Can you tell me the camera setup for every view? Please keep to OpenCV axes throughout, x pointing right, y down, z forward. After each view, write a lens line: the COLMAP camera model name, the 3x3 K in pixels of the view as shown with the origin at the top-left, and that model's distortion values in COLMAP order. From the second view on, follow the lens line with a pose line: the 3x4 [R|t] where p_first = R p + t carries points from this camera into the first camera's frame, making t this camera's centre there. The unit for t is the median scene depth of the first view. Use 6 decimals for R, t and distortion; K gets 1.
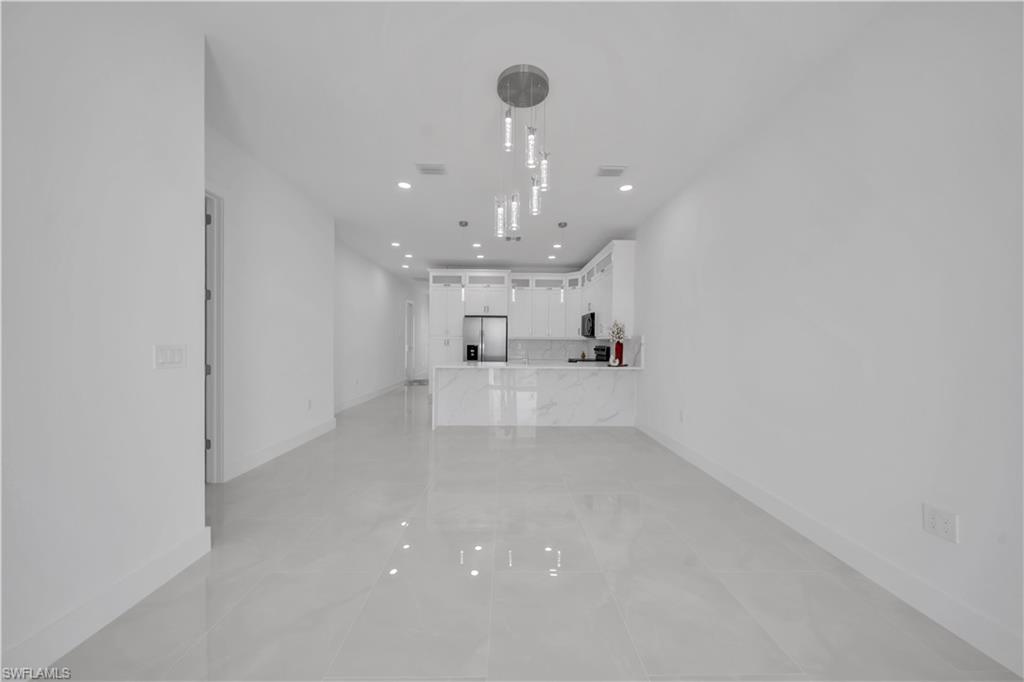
lens RADIAL K [[352.7, 0, 513.4], [0, 352.7, 341.8], [0, 0, 1]] dist [-0.000219, -0.000208]
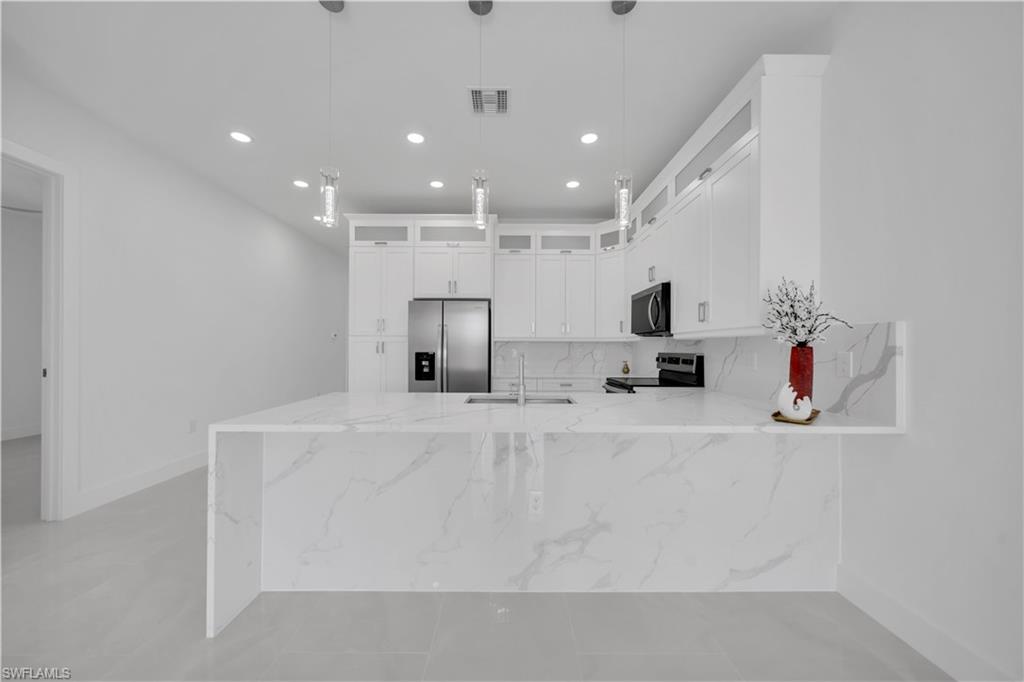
lens RADIAL K [[352.7, 0, 513.1], [0, 352.7, 343.8], [0, 0, 1]] dist [-0.000219, -0.000208]
pose [[0.999910, -0.004616, -0.012618, 0.024492], [0.004521, 0.999961, -0.007577, 0.001069], [0.012652, 0.007520, 0.999892, 0.460021]]
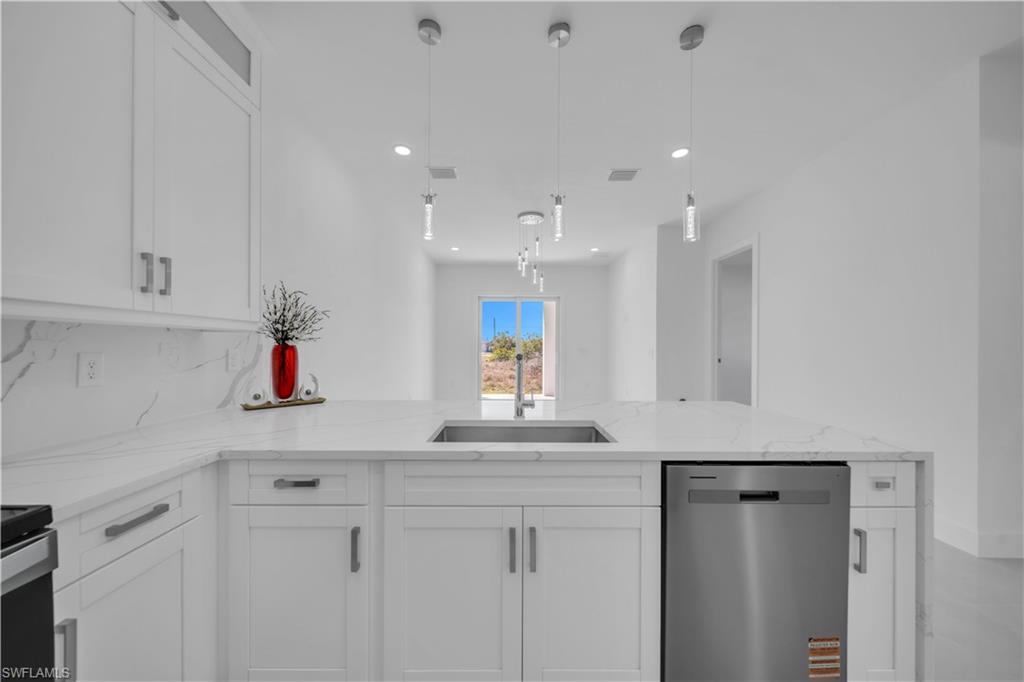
lens RADIAL K [[352.7, 0, 513.8], [0, 352.7, 346.9], [0, 0, 1]] dist [-0.000219, -0.000208]
pose [[-0.999771, -0.011612, 0.017975, 0.027428], [-0.011574, 0.999931, 0.002210, 0.001134], [-0.017999, 0.002001, -0.999836, 0.955296]]
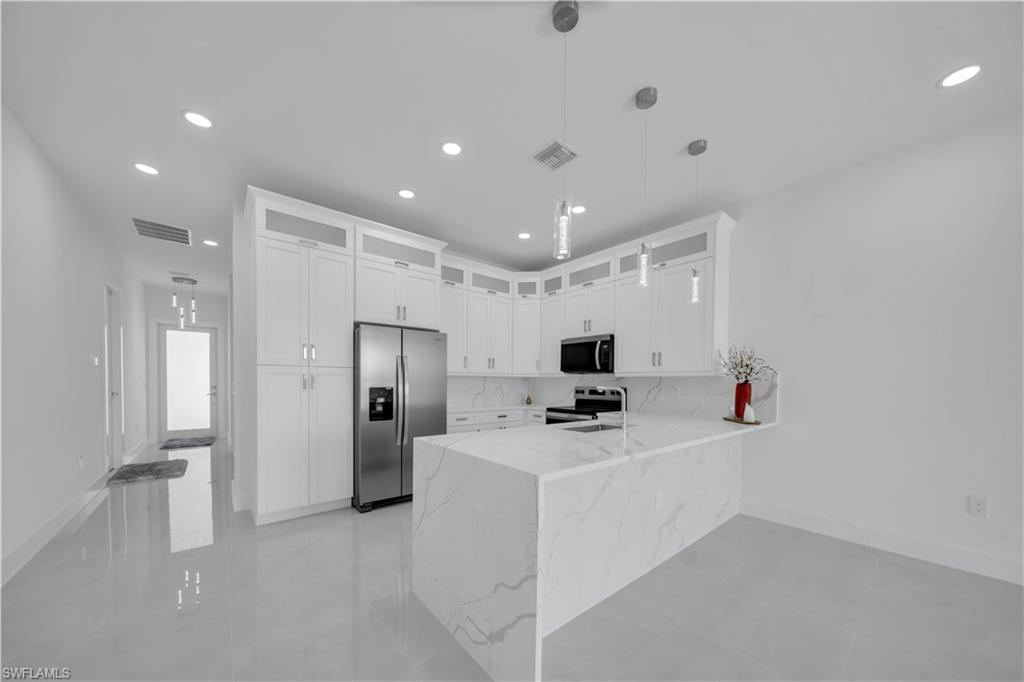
lens RADIAL K [[352.7, 0, 512.3], [0, 352.7, 386.8], [0, 0, 1]] dist [-0.000219, -0.000208]
pose [[0.781692, -0.010618, 0.623574, -0.265230], [-0.002451, 0.999795, 0.020098, -0.001175], [-0.623660, -0.017239, 0.781506, 0.533928]]
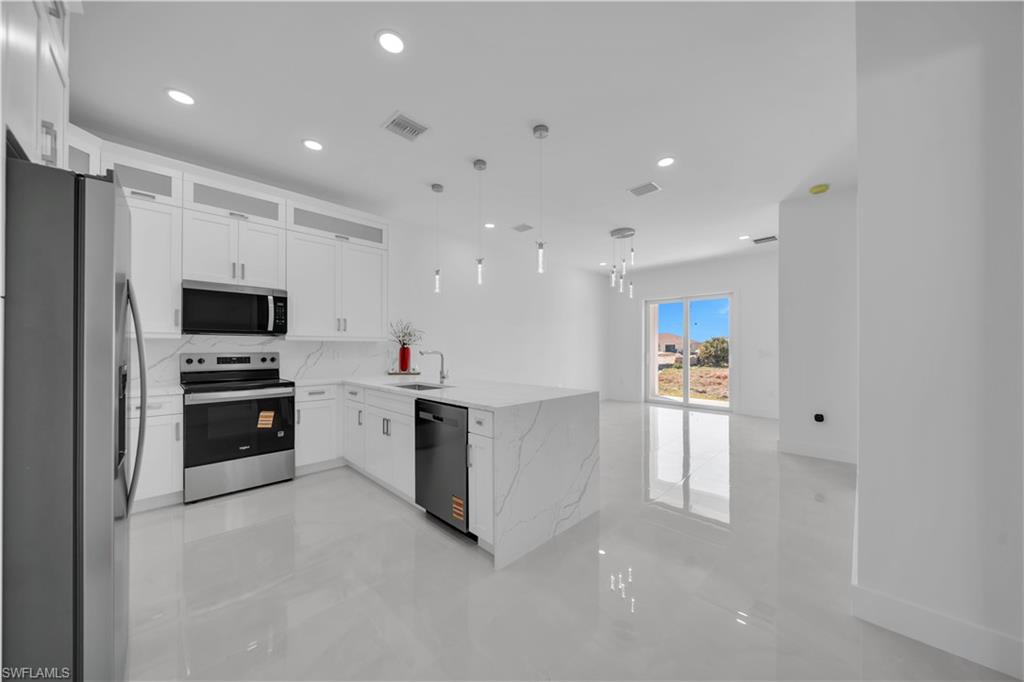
lens RADIAL K [[352.7, 0, 510.1], [0, 352.7, 346.5], [0, 0, 1]] dist [-0.000219, -0.000208]
pose [[-0.692258, -0.005687, 0.721628, -0.348254], [-0.007052, 0.999975, 0.001115, -0.000714], [-0.721616, -0.004317, -0.692280, 0.973969]]
